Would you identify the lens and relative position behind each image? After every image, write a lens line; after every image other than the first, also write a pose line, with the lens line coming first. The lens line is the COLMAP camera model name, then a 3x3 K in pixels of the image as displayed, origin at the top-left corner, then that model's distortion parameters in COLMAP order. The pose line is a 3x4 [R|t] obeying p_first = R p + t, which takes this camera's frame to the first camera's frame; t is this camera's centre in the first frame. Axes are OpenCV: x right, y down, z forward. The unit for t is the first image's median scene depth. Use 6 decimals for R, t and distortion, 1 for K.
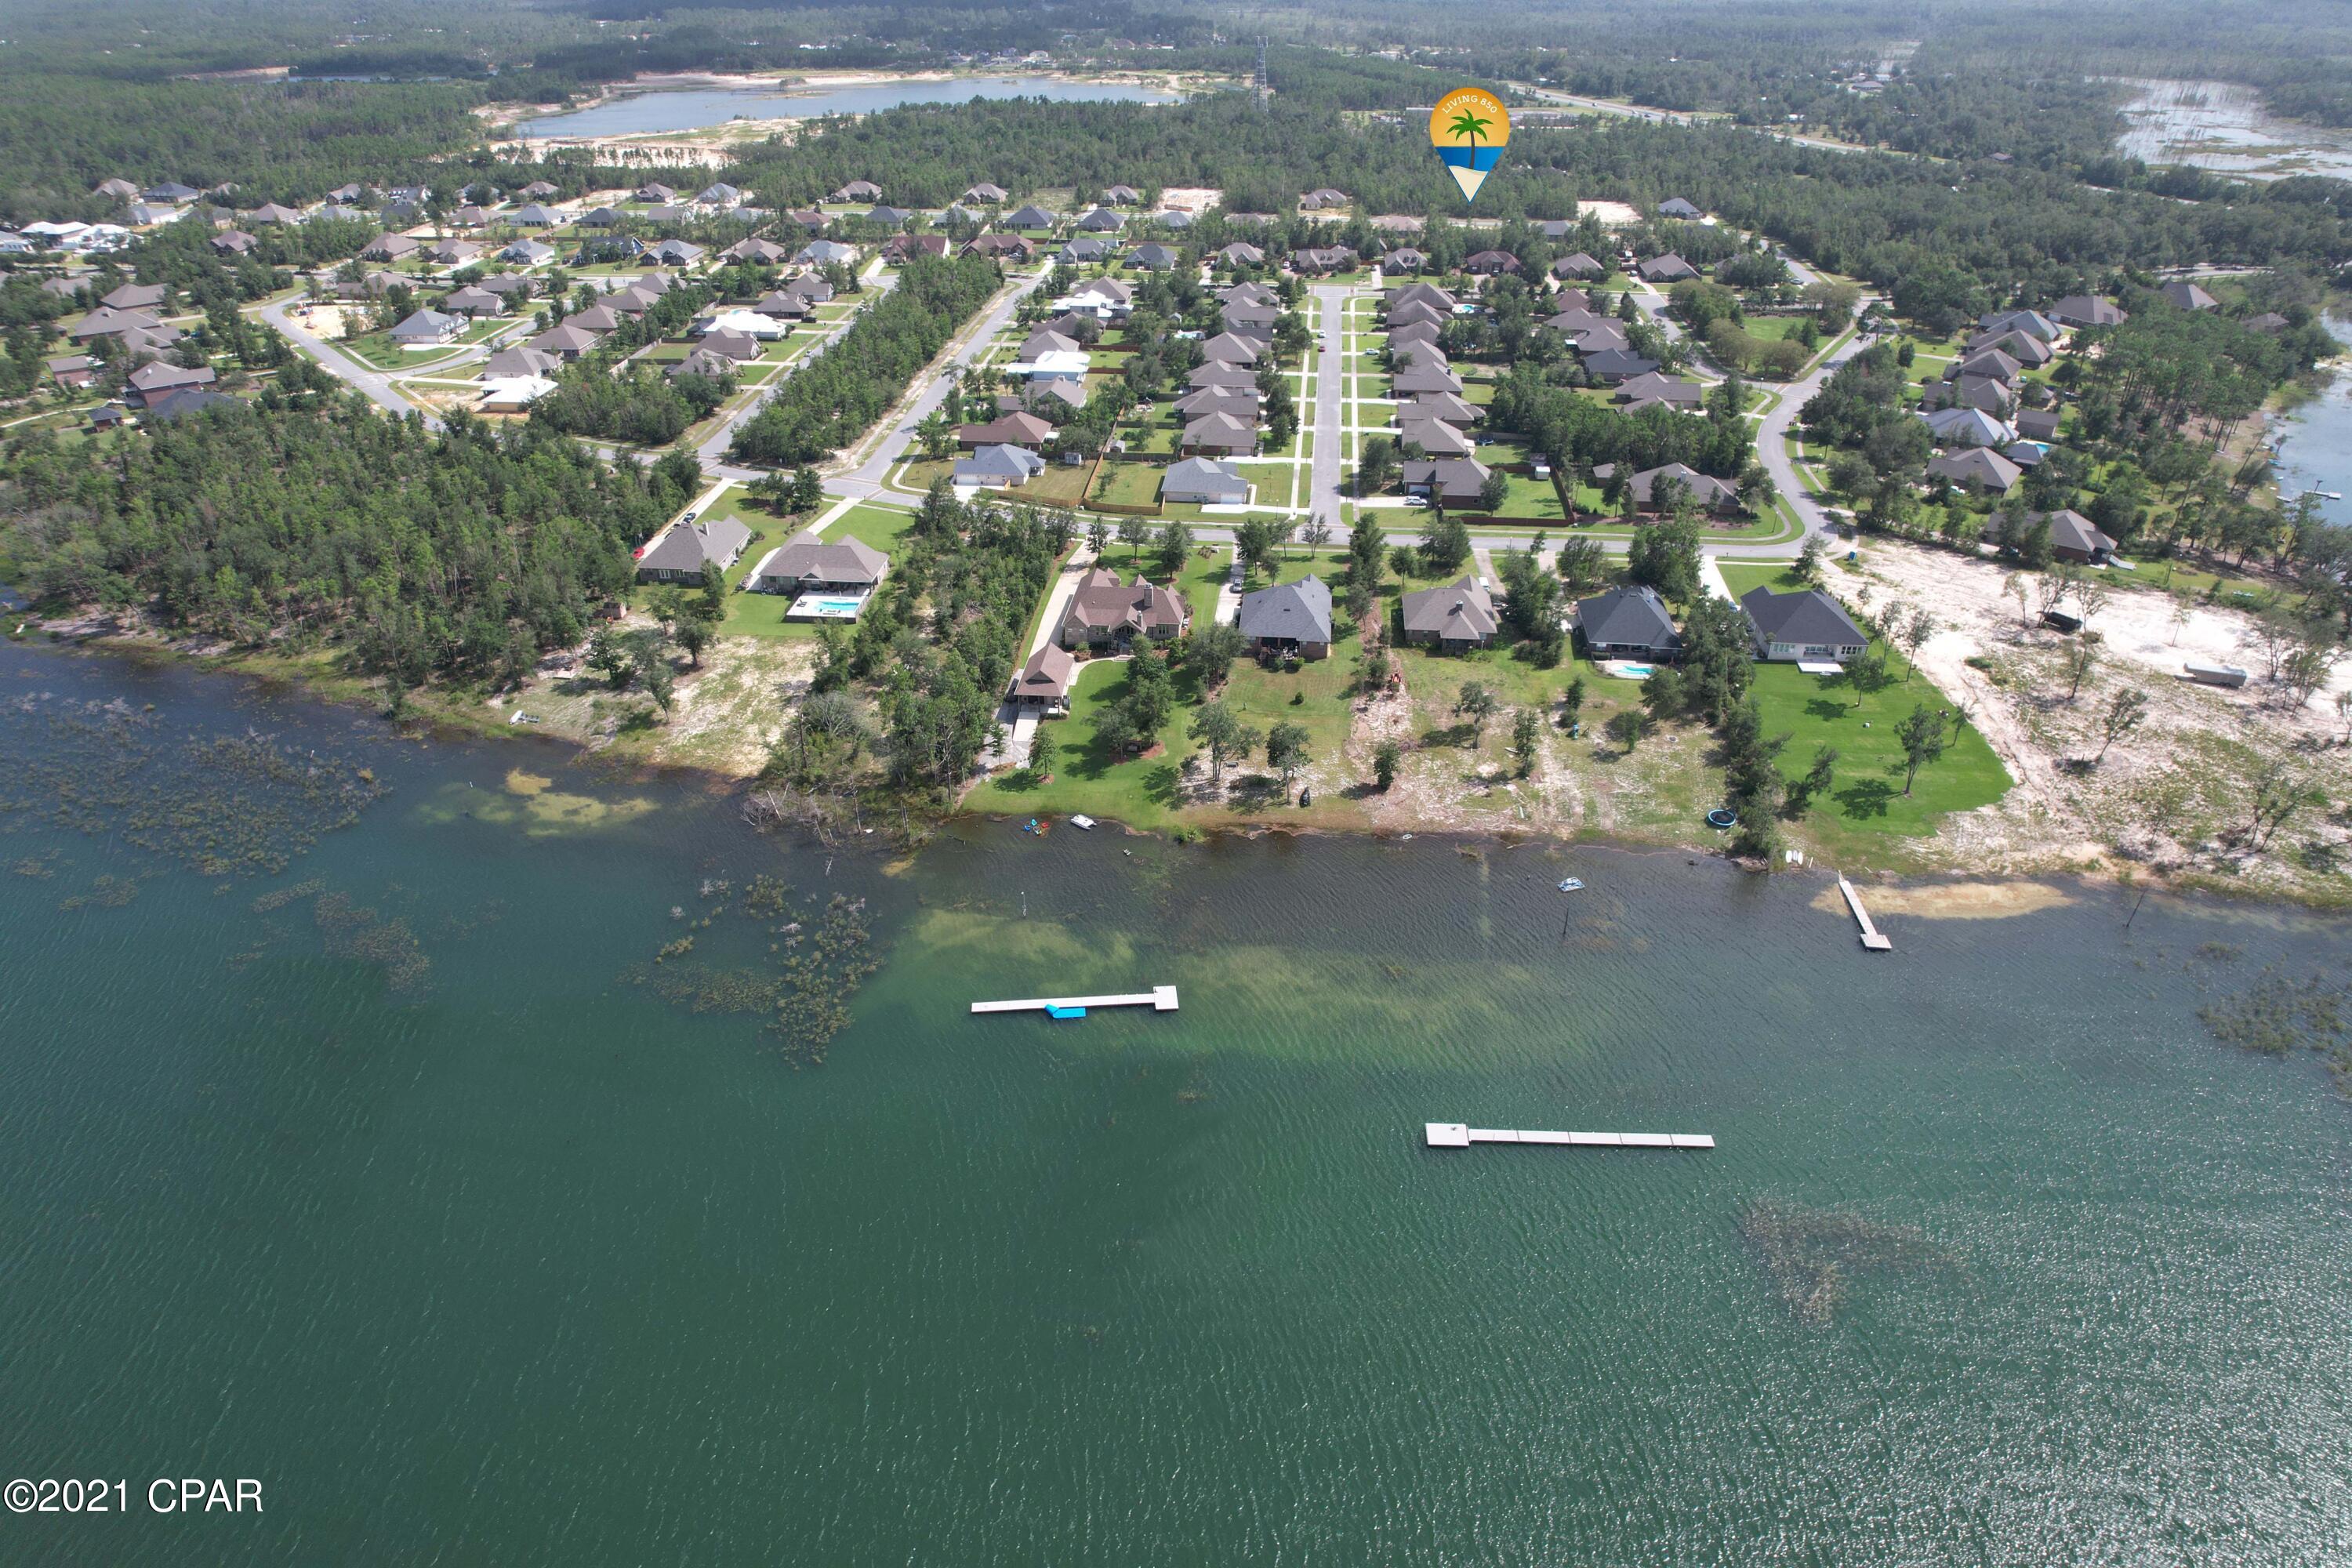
lens RADIAL K [[1510.4, 0, 1162.3], [0, 1510.4, 791.5], [0, 0, 1]] dist [-0.073136, 0.070720]
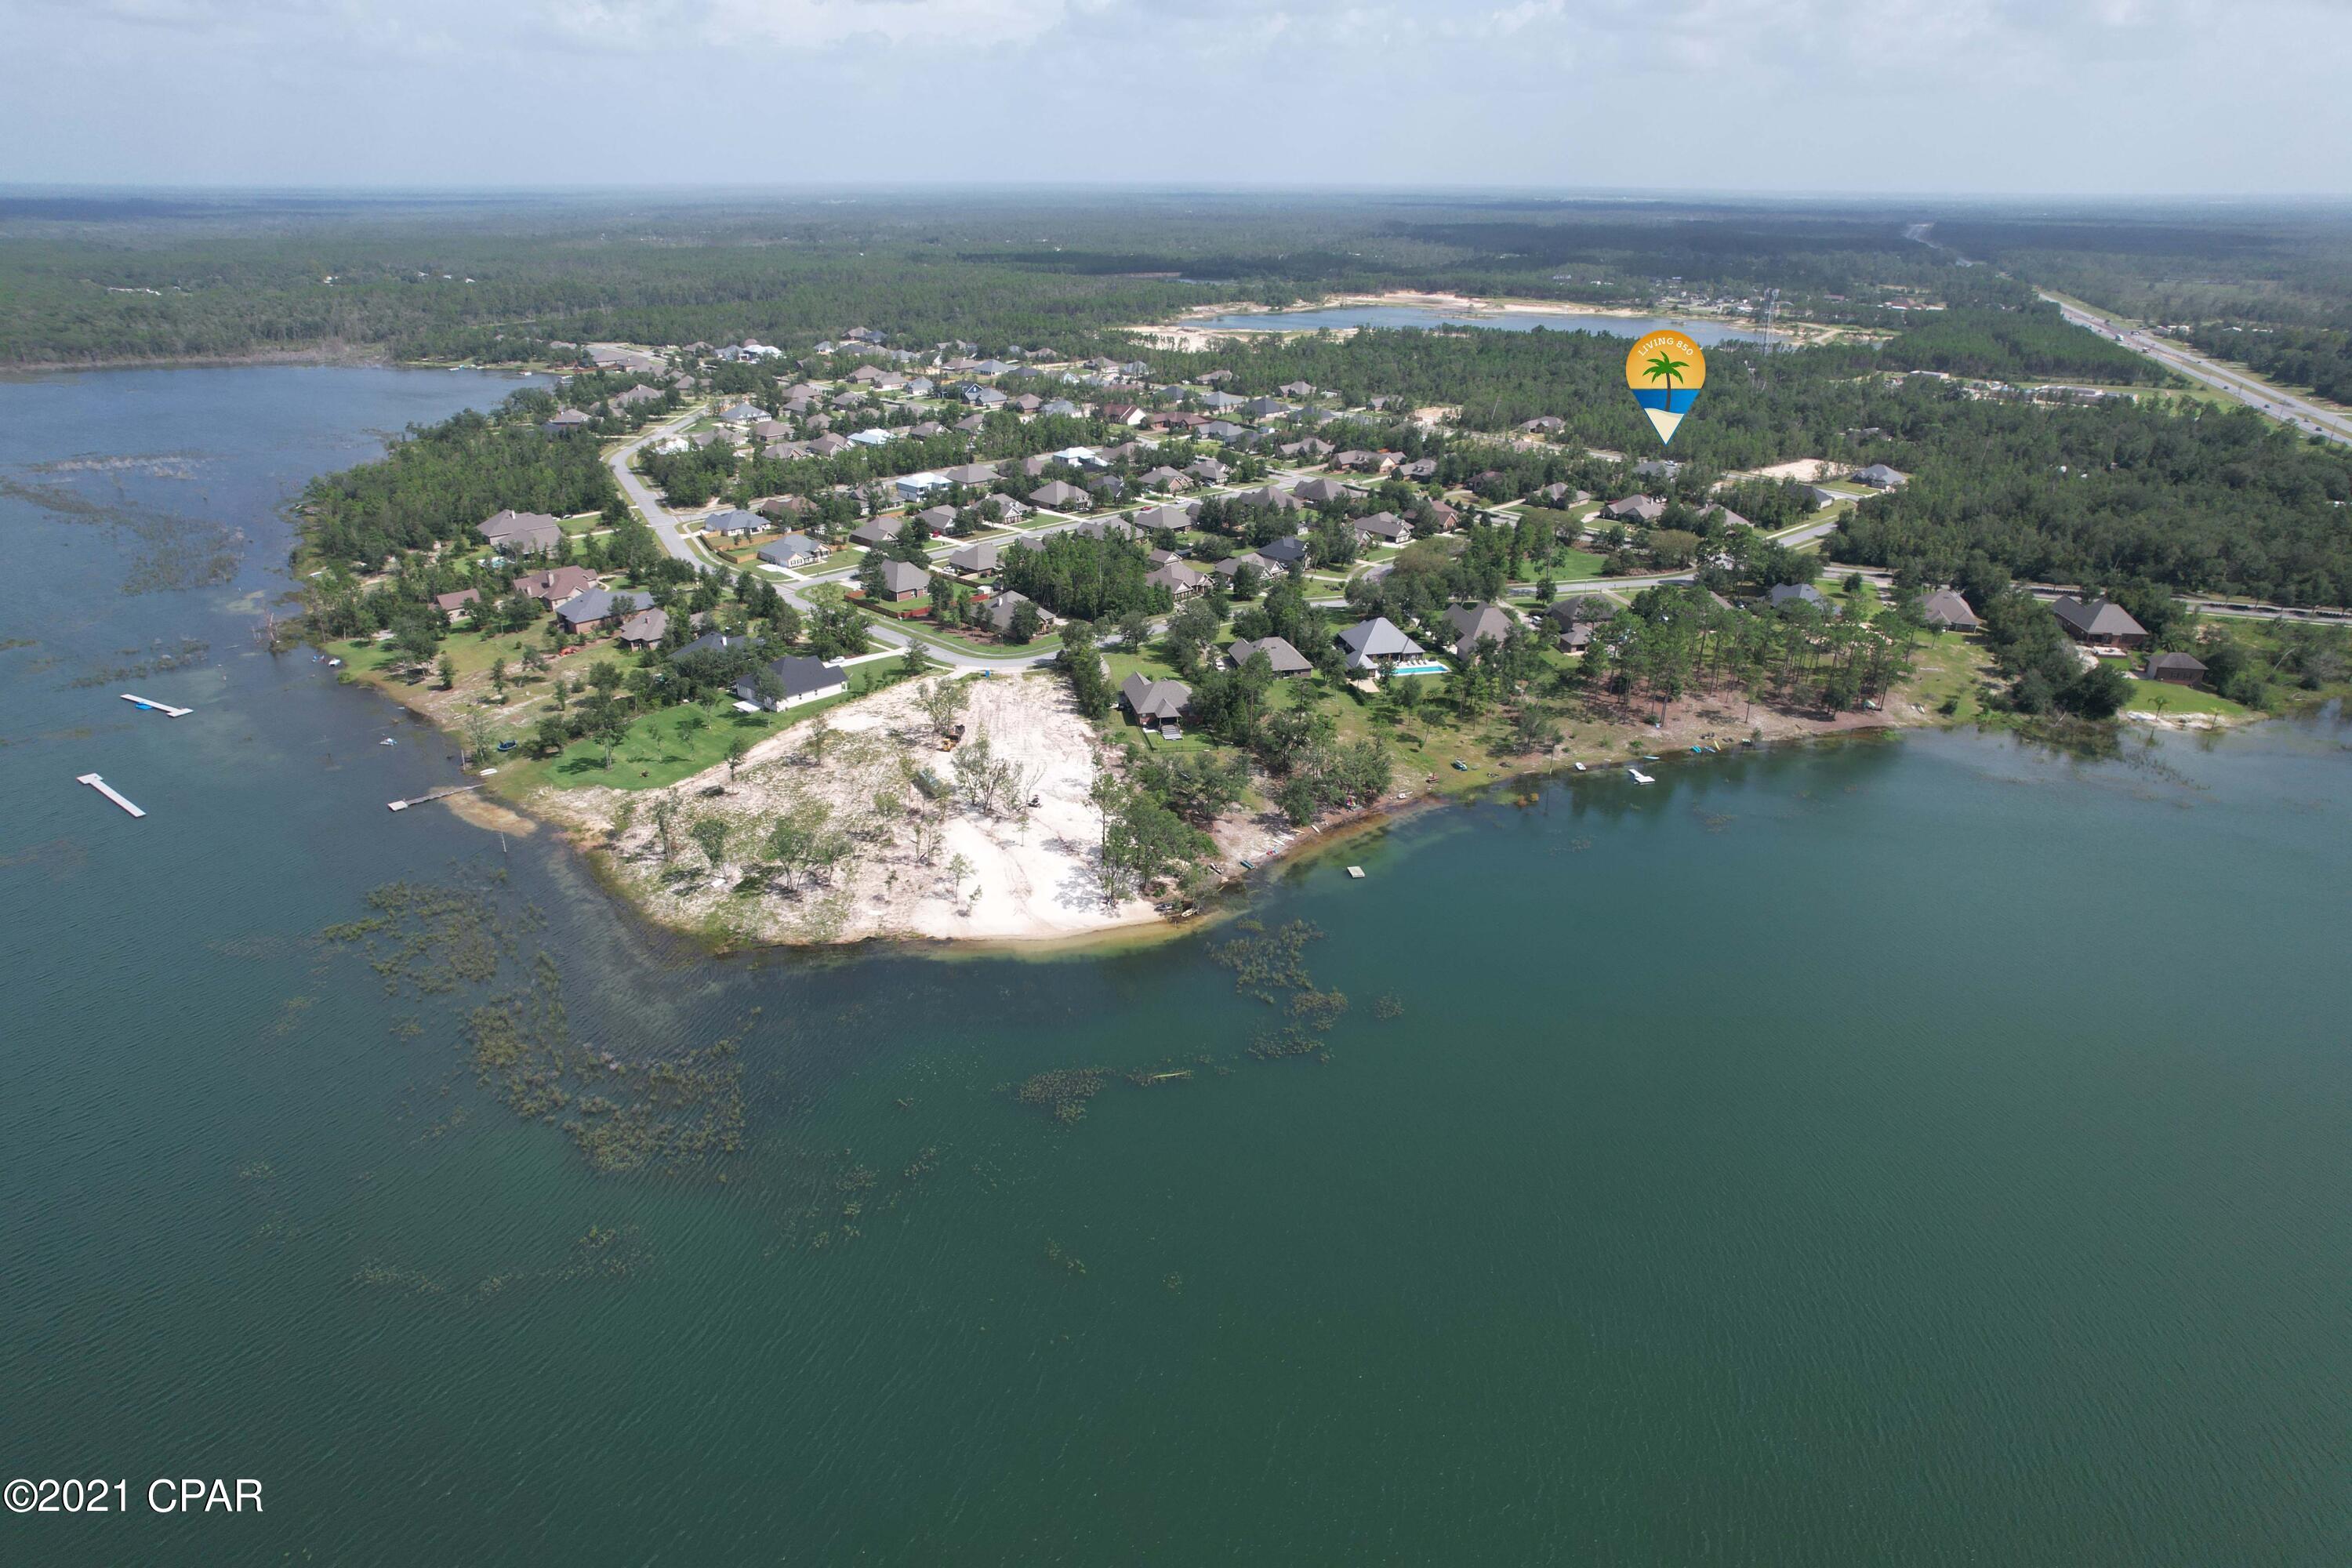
lens RADIAL K [[1510.4, 0, 1162.3], [0, 1510.4, 791.5], [0, 0, 1]] dist [-0.073136, 0.070720]
pose [[0.760553, 0.255588, -0.596853, 1.295353], [-0.335572, 0.941700, -0.024349, -0.088456], [0.555833, 0.218806, 0.801981, 0.148739]]
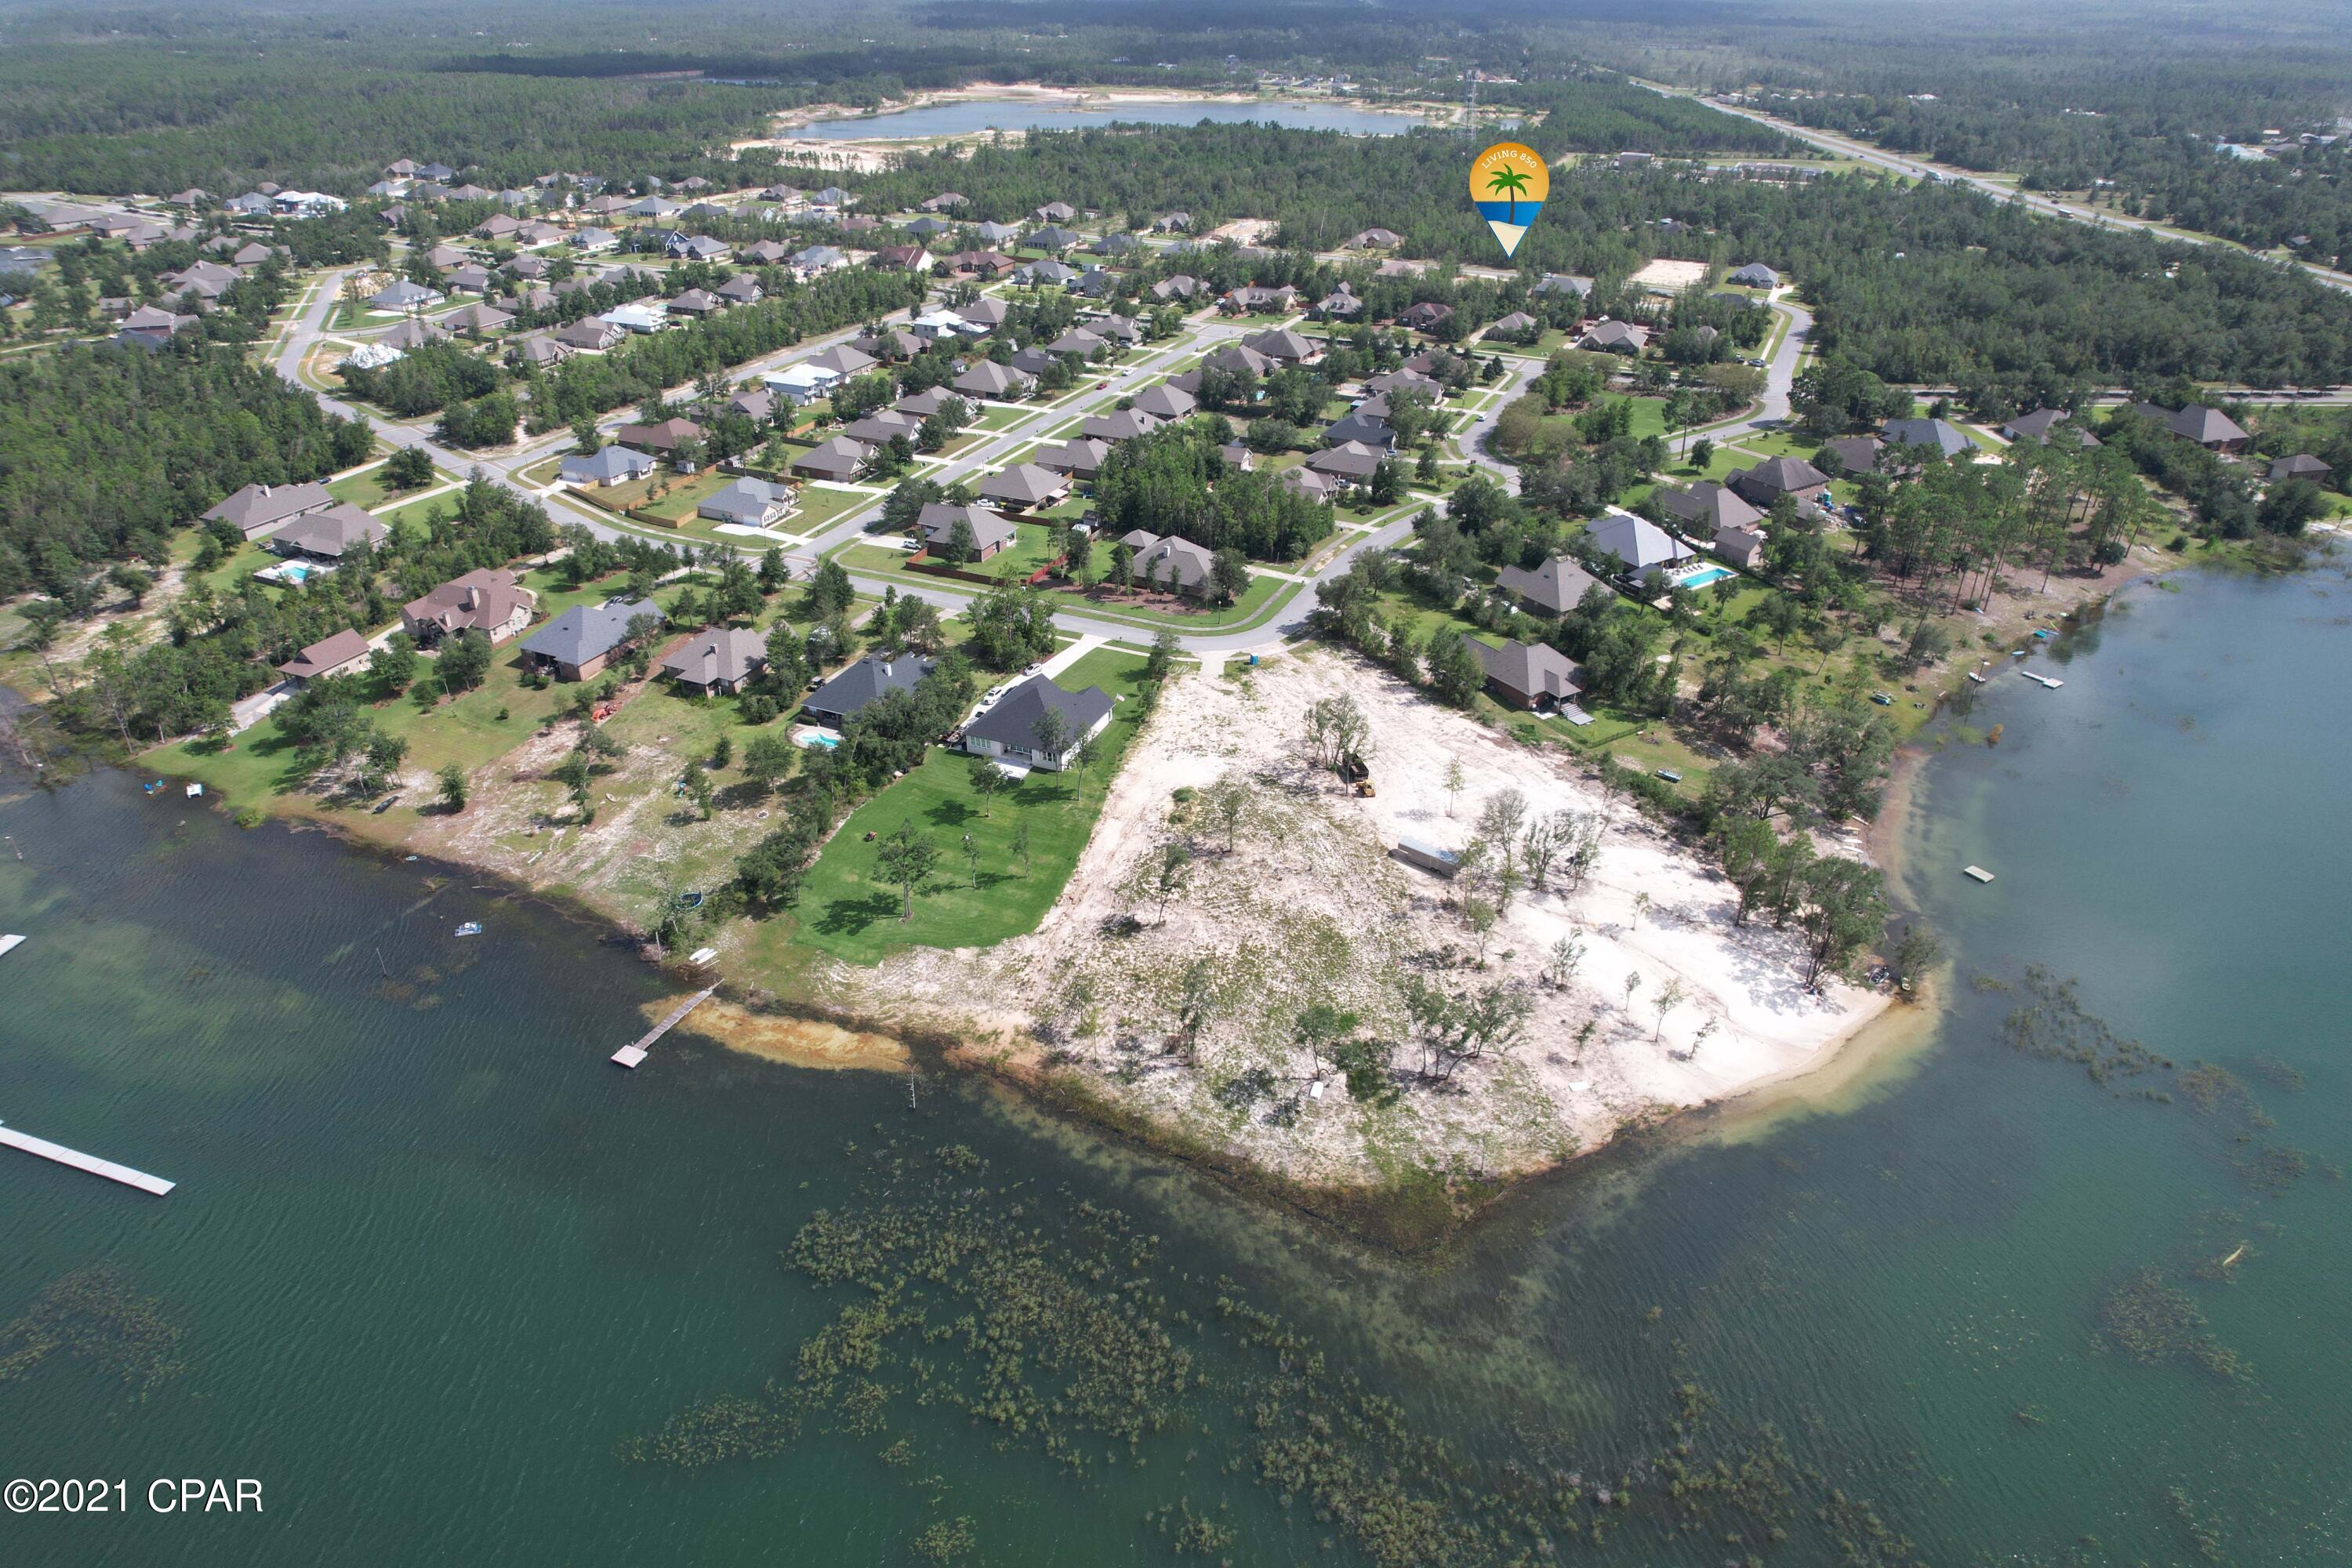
lens RADIAL K [[1510.4, 0, 1162.3], [0, 1510.4, 791.5], [0, 0, 1]] dist [-0.073136, 0.070720]
pose [[0.943831, 0.168452, -0.284266, 0.676108], [-0.172284, 0.984978, 0.011663, -0.083136], [0.281960, 0.037967, 0.958675, 0.140100]]
